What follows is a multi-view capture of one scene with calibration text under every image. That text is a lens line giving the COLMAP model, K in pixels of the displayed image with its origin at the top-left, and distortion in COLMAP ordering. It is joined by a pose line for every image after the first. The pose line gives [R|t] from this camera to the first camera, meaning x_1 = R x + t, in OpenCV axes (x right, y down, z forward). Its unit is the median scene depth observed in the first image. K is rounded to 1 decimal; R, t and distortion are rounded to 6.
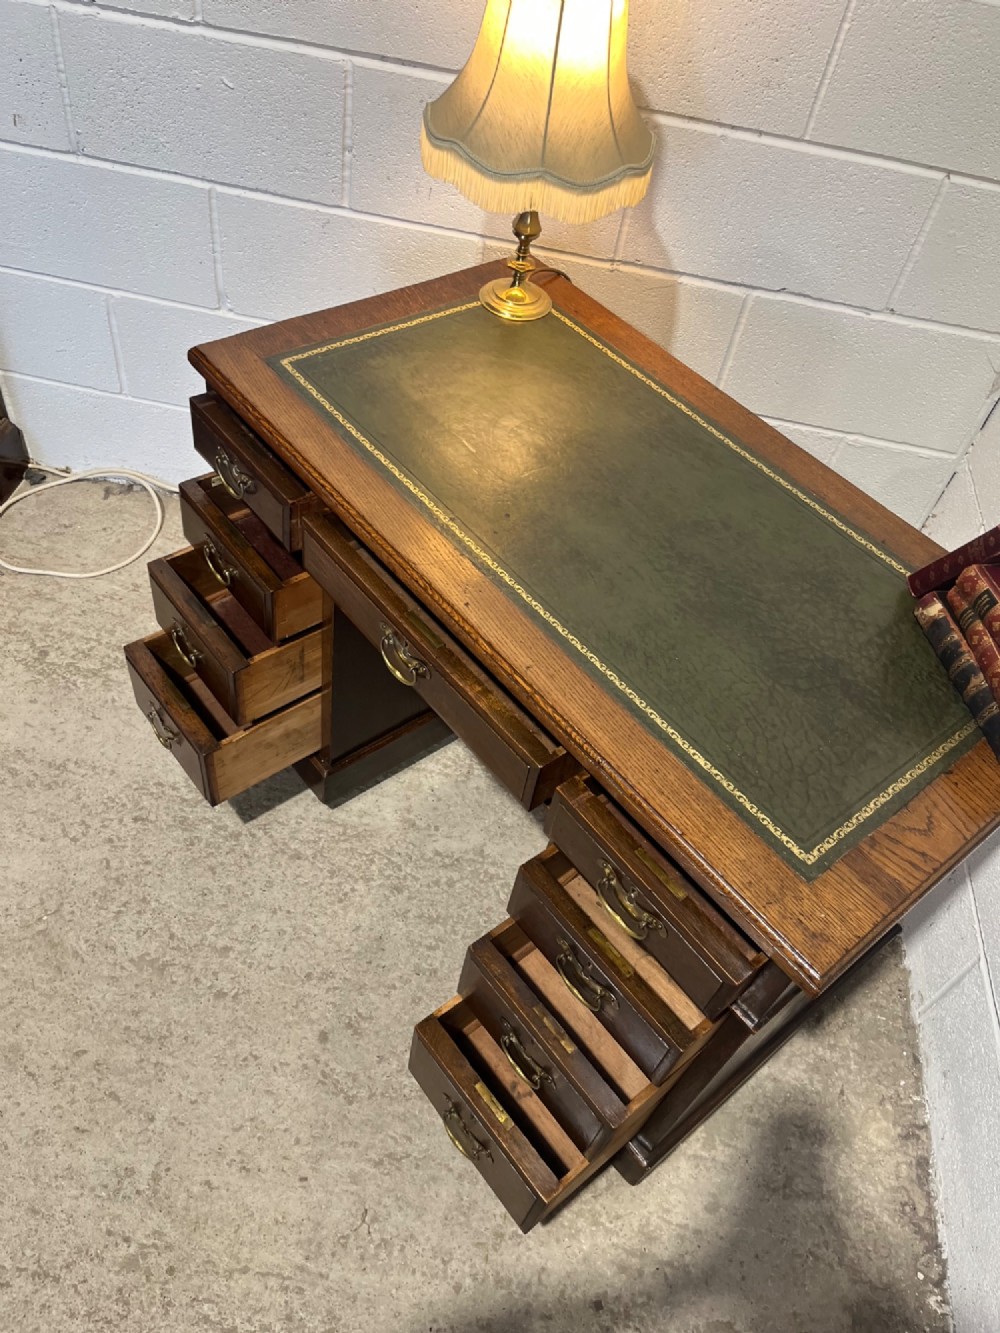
lens RADIAL K [[1010.7, 0, 490.8], [0, 1010.7, 668.1], [0, 0, 1]] dist [0.064413, -0.093590]
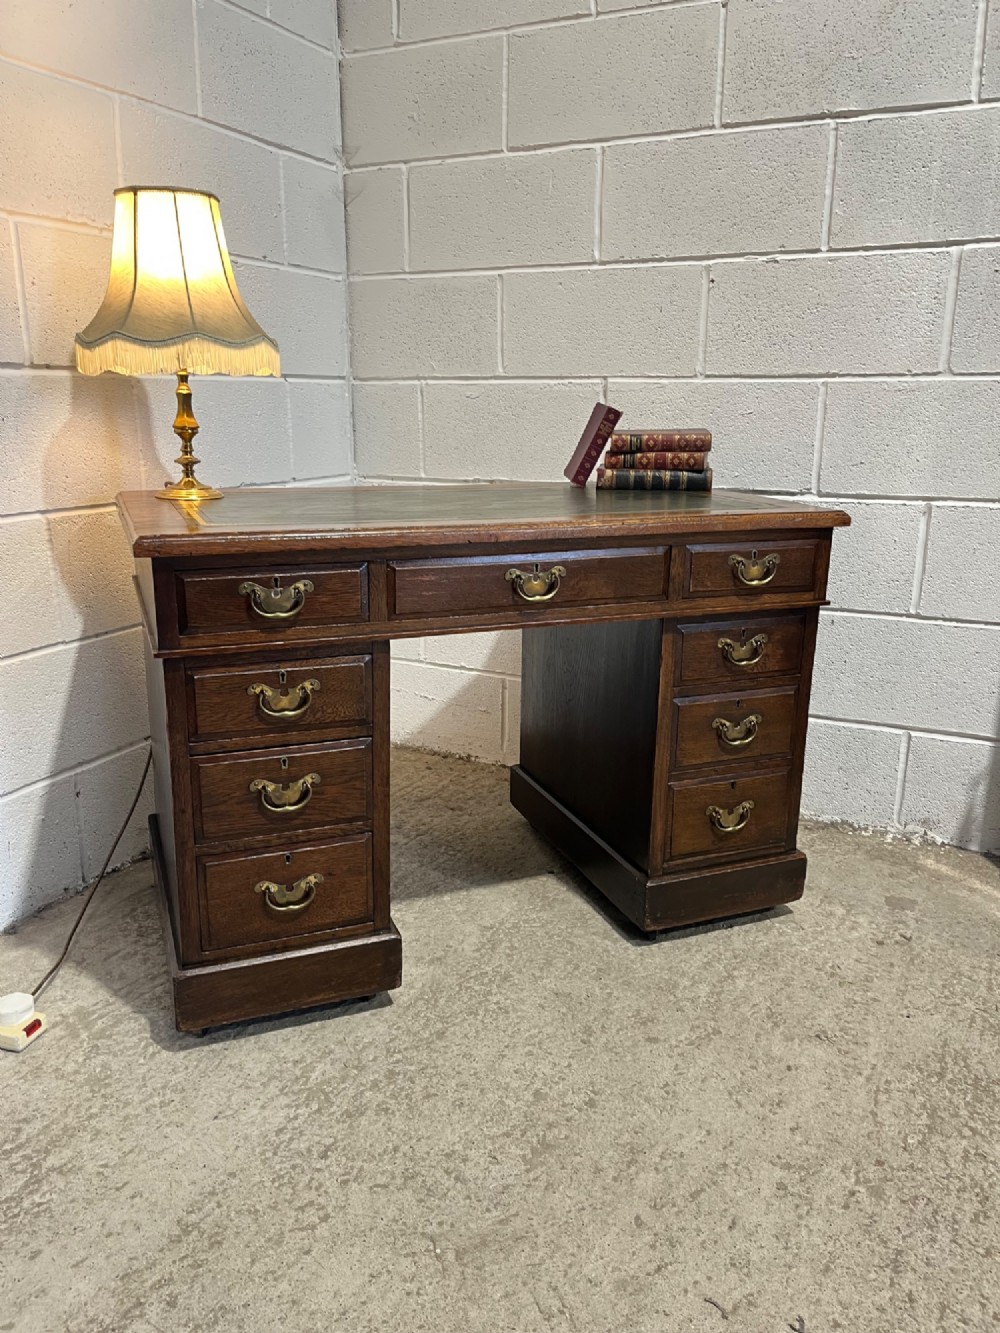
lens RADIAL K [[1010.7, 0, 507.0], [0, 1010.7, 668.2], [0, 0, 1]] dist [0.064413, -0.093590]
pose [[0.291002, -0.371417, 0.881684, -0.972963], [0.738690, 0.672878, 0.039649, -0.023895], [-0.607993, 0.639753, 0.470171, 0.404804]]
